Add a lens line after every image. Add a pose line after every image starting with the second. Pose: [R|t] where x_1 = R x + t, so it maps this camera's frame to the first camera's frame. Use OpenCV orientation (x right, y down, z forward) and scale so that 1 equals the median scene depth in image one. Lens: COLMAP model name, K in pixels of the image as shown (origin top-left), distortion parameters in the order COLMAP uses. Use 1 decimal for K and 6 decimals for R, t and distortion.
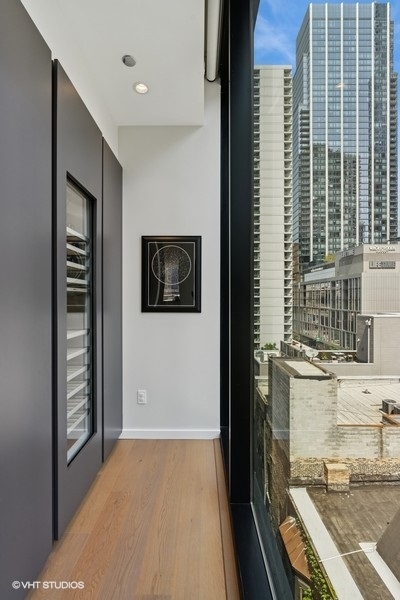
lens RADIAL K [[274.1, 0, 201.8], [0, 274.1, 298.7], [0, 0, 1]] dist [-0.003216, 0.002049]
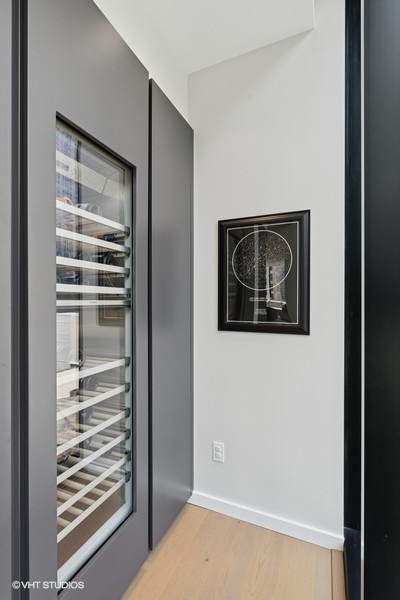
lens RADIAL K [[286.8, 0, 195.1], [0, 286.8, 306.4], [0, 0, 1]] dist [-0.006000, 0.000253]
pose [[0.907832, 0.000771, -0.419332, 0.034112], [0.001577, 0.999985, 0.005252, -0.017270], [0.419330, -0.005429, 0.907818, 0.313401]]
